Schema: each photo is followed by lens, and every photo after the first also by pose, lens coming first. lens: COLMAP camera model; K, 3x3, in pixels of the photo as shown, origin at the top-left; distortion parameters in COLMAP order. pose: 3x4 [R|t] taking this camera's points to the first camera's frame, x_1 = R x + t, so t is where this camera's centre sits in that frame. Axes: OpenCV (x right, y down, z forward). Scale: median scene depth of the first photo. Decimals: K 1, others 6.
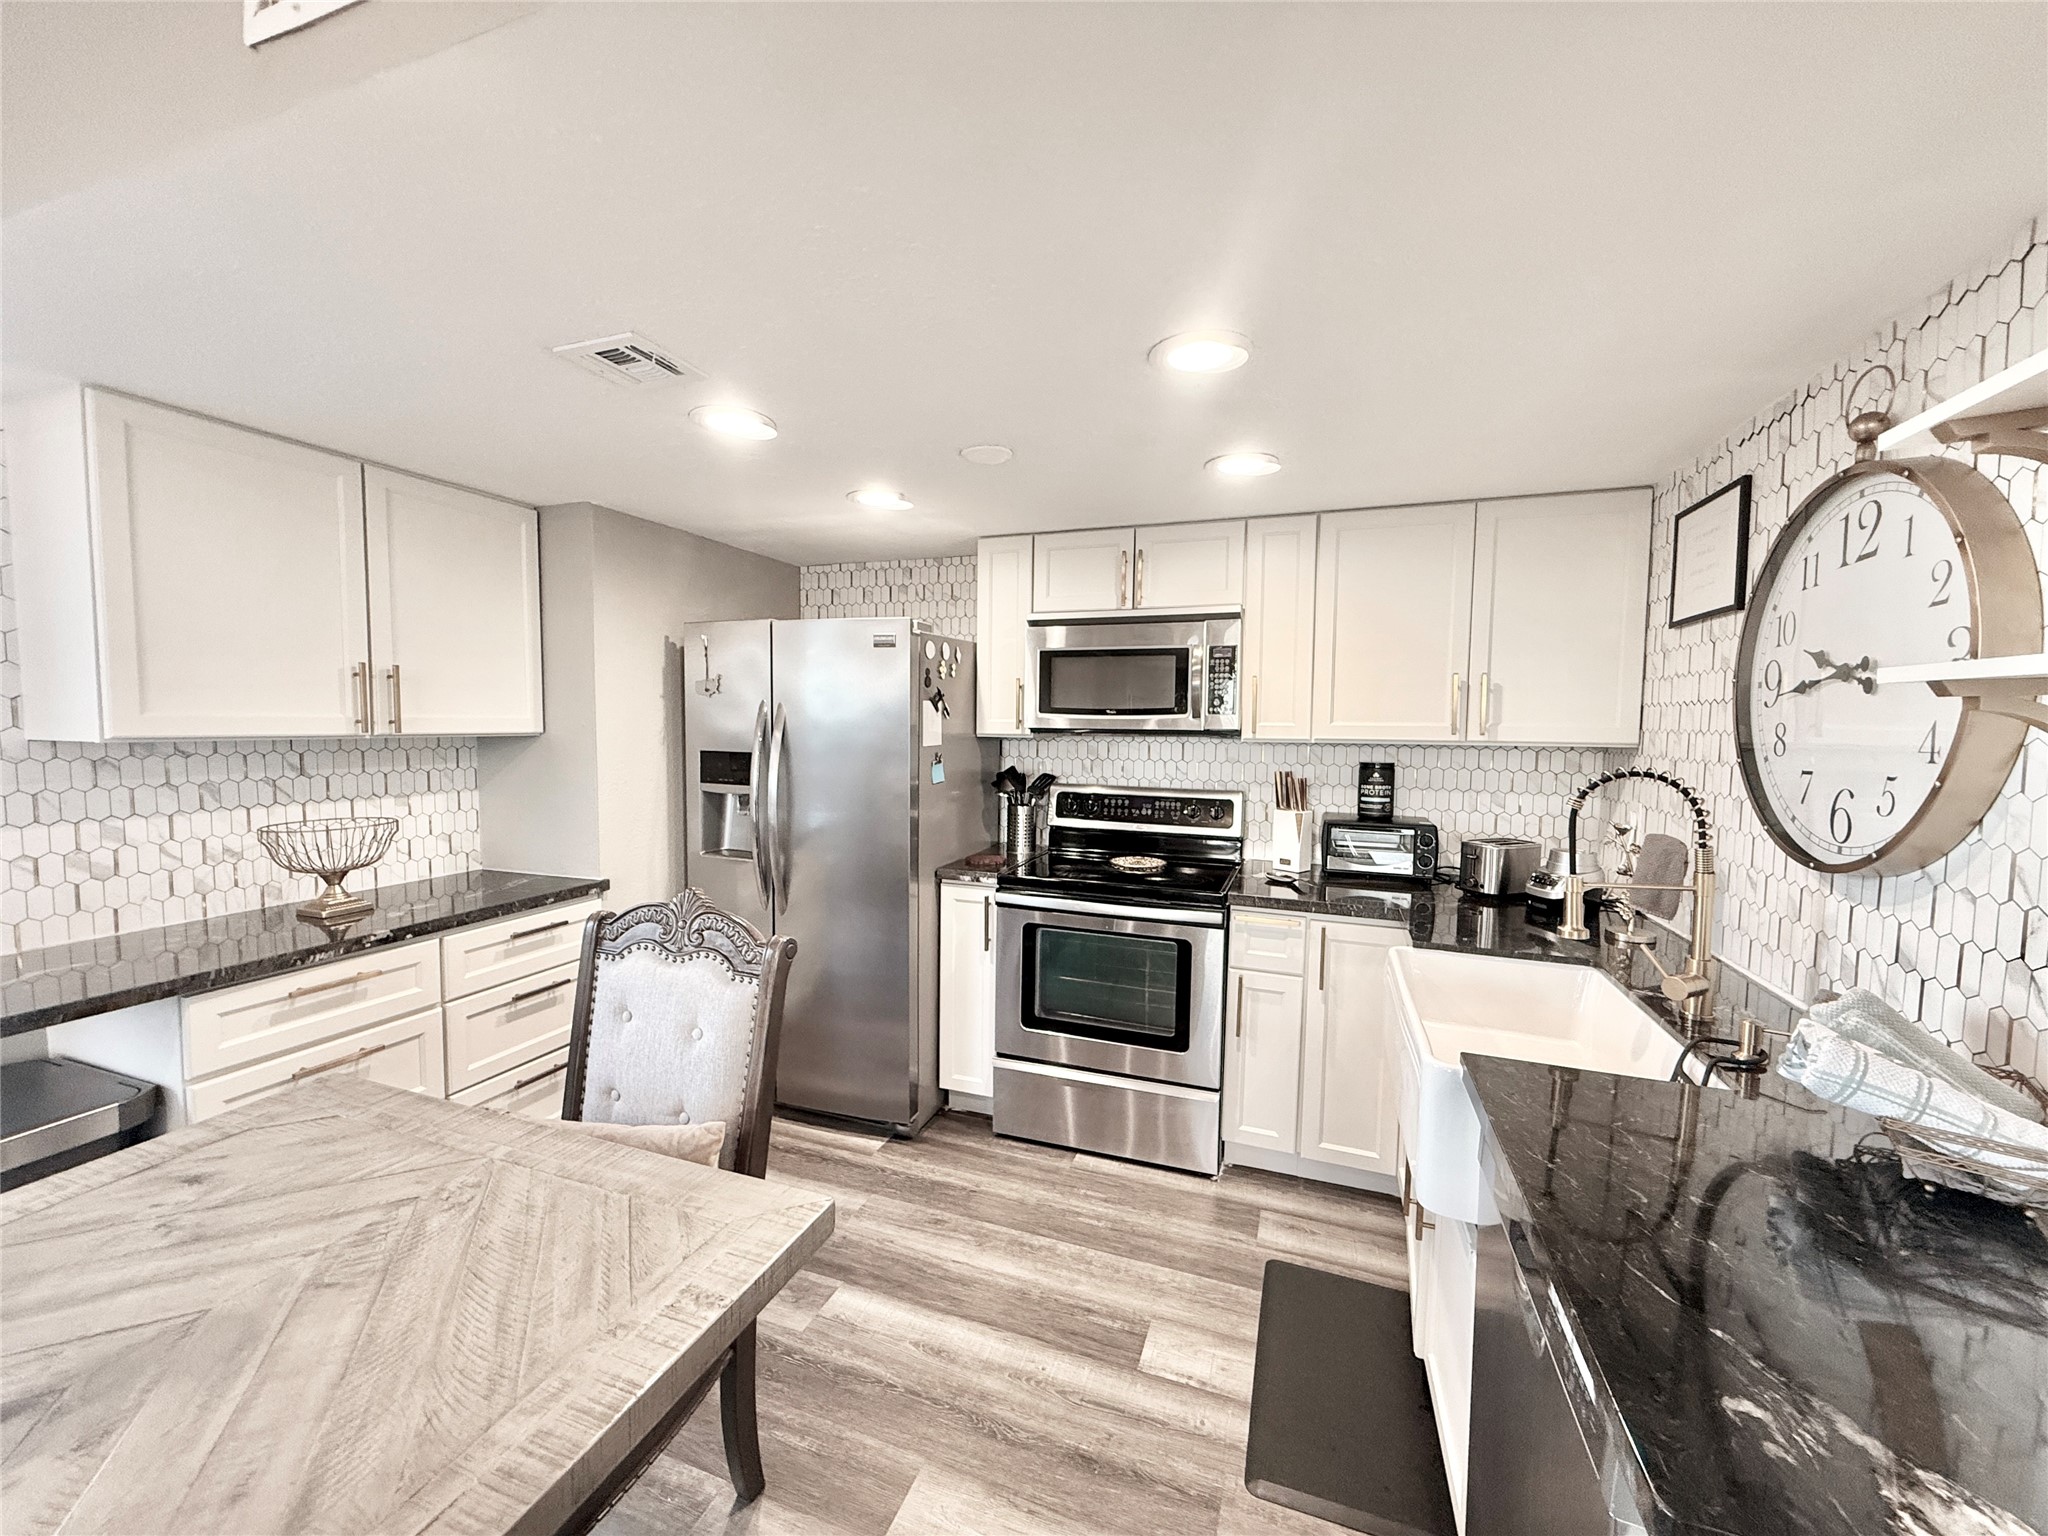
lens RADIAL K [[812.7, 0, 1018.9], [0, 812.7, 769.5], [0, 0, 1]] dist [-0.001268, 0.001087]
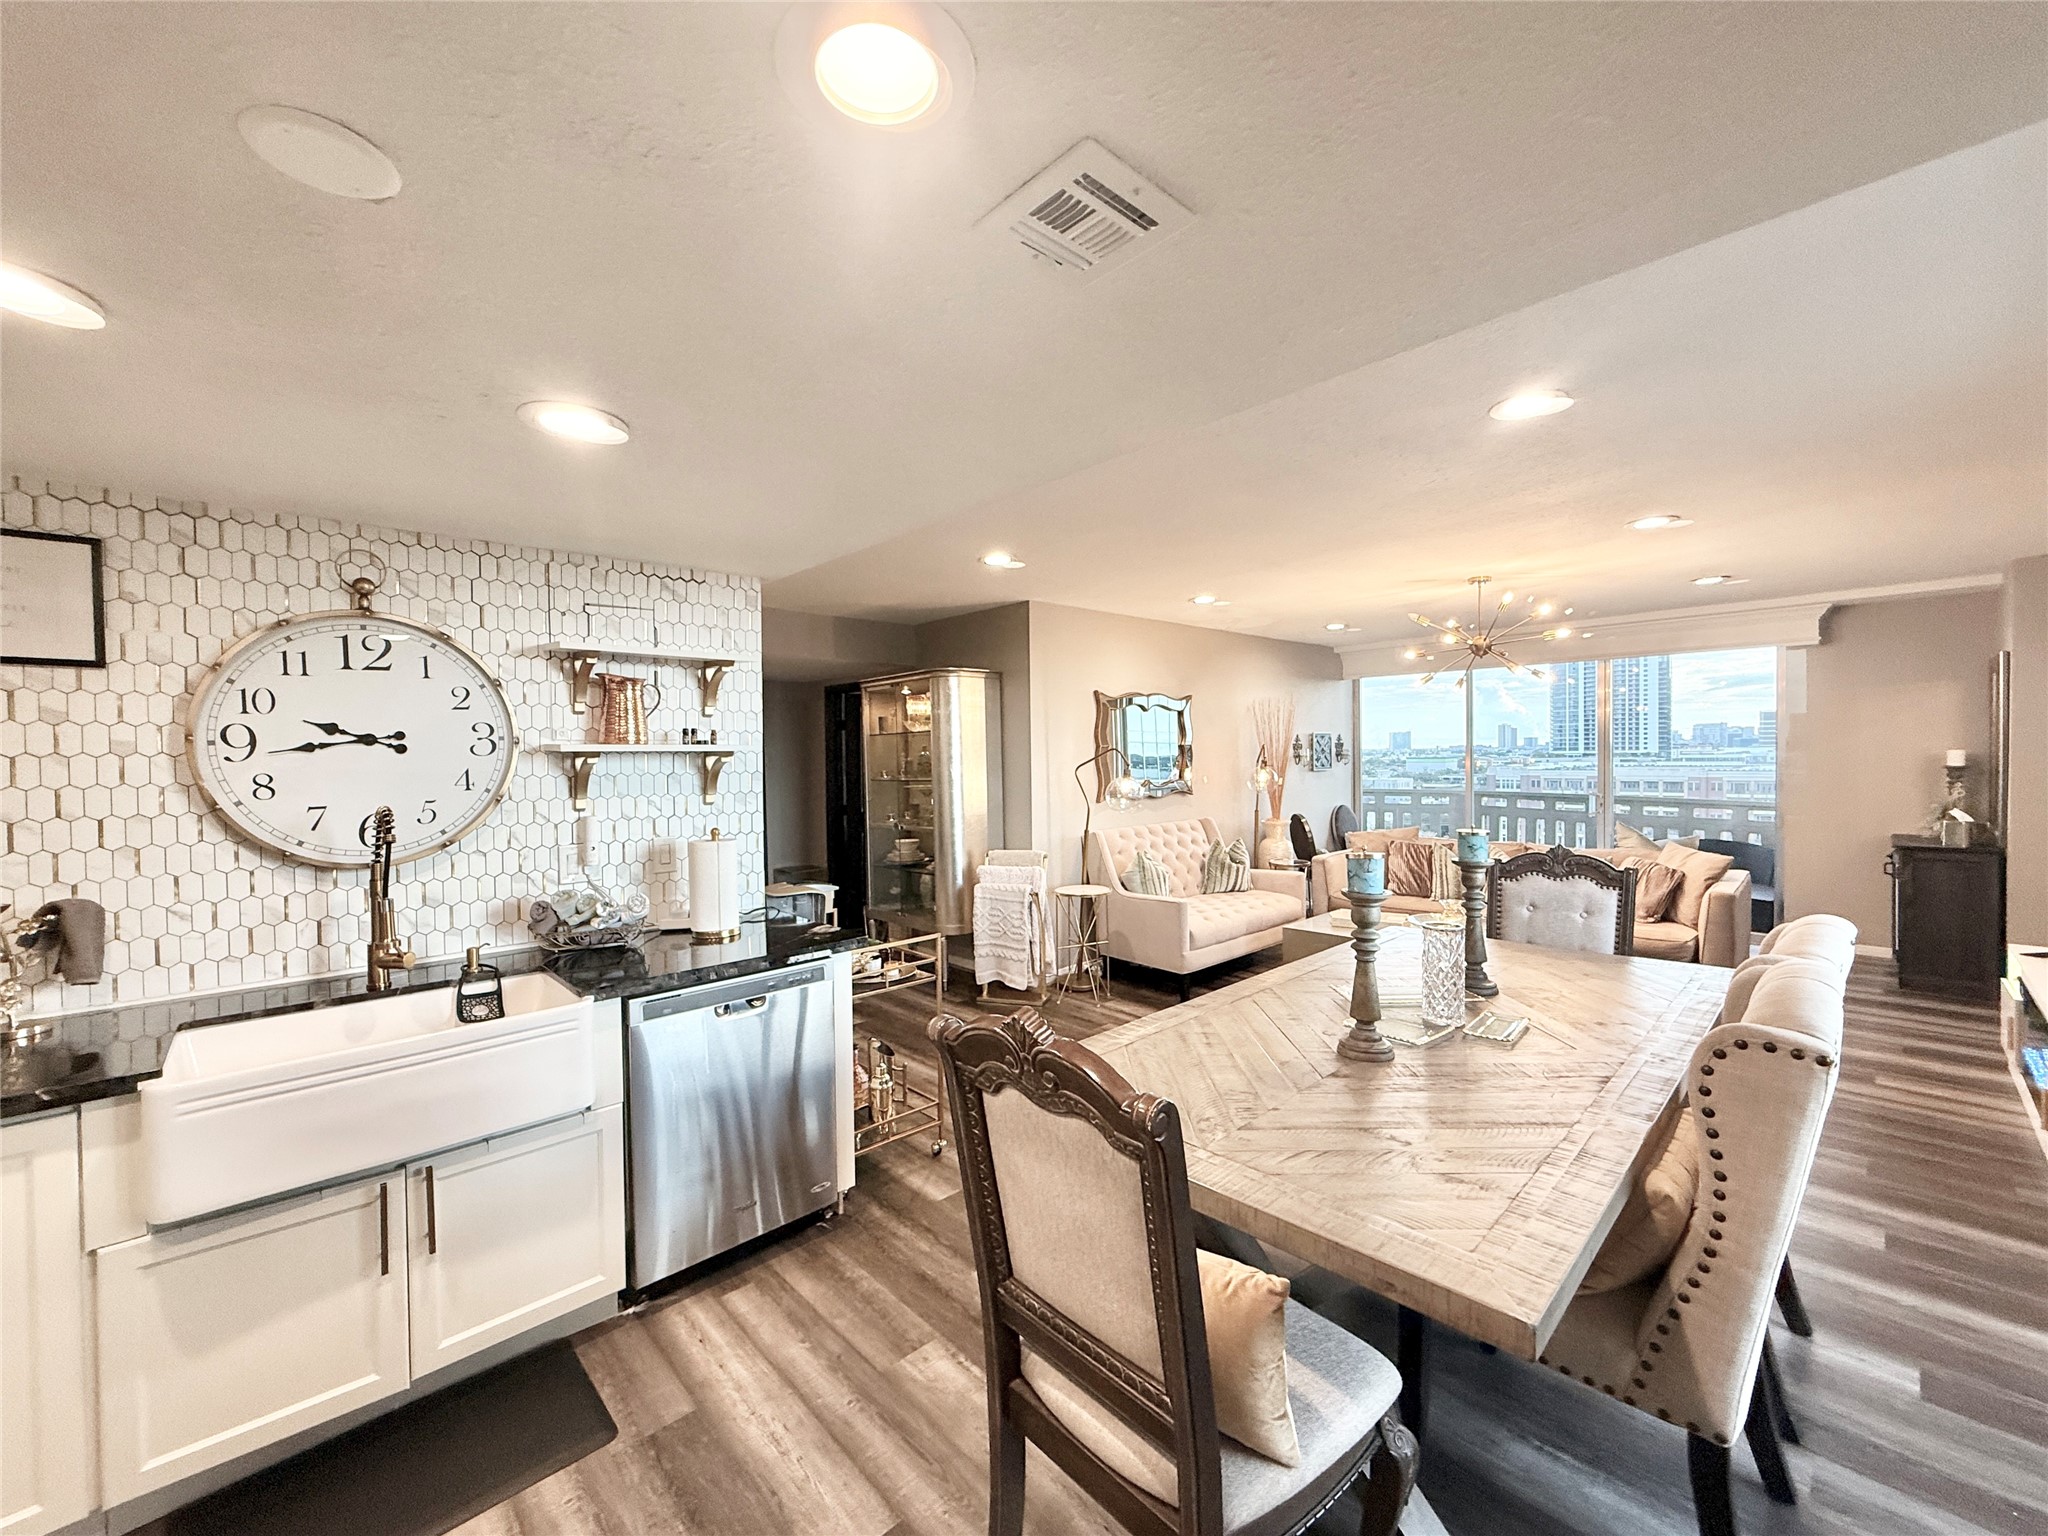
lens RADIAL K [[812.7, 0, 1026.1], [0, 812.7, 767.3], [0, 0, 1]] dist [-0.001268, 0.001087]
pose [[-0.895778, -0.004791, 0.444476, -0.462582], [0.032084, 0.996637, 0.075403, -0.081278], [-0.443342, 0.081805, -0.892612, 1.044240]]
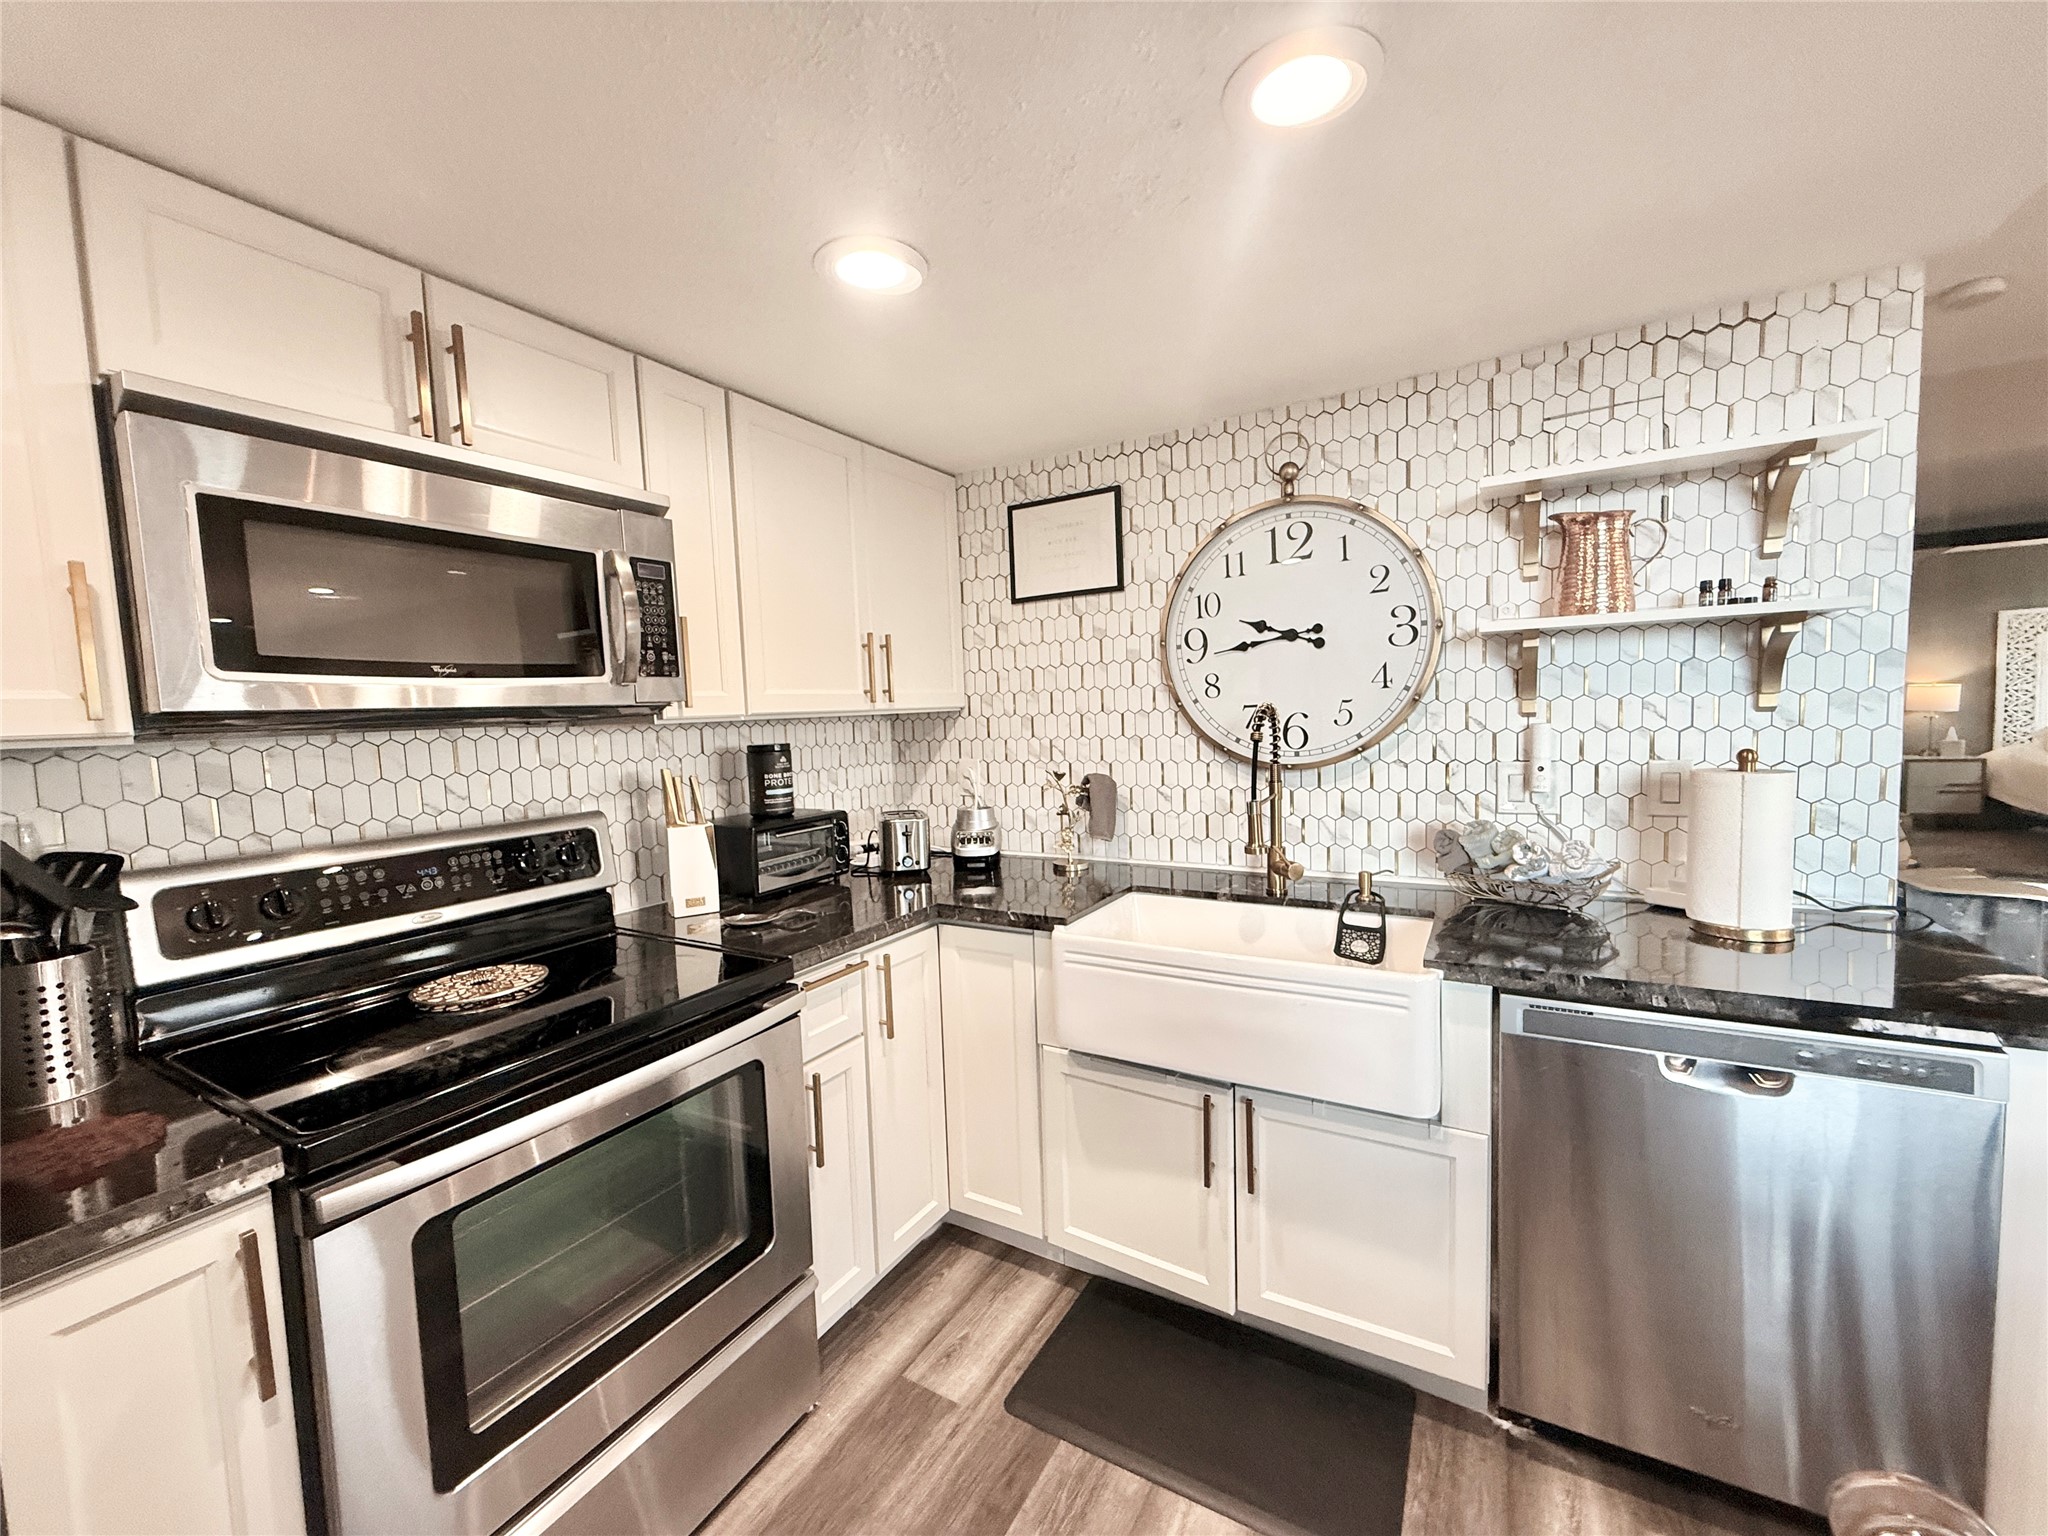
lens RADIAL K [[812.7, 0, 1015.6], [0, 812.7, 770.4], [0, 0, 1]] dist [-0.001268, 0.001087]
pose [[0.173573, -0.091273, 0.980582, -0.316010], [0.101911, 0.992015, 0.074298, -0.019819], [-0.979534, 0.087036, 0.181489, 0.707187]]
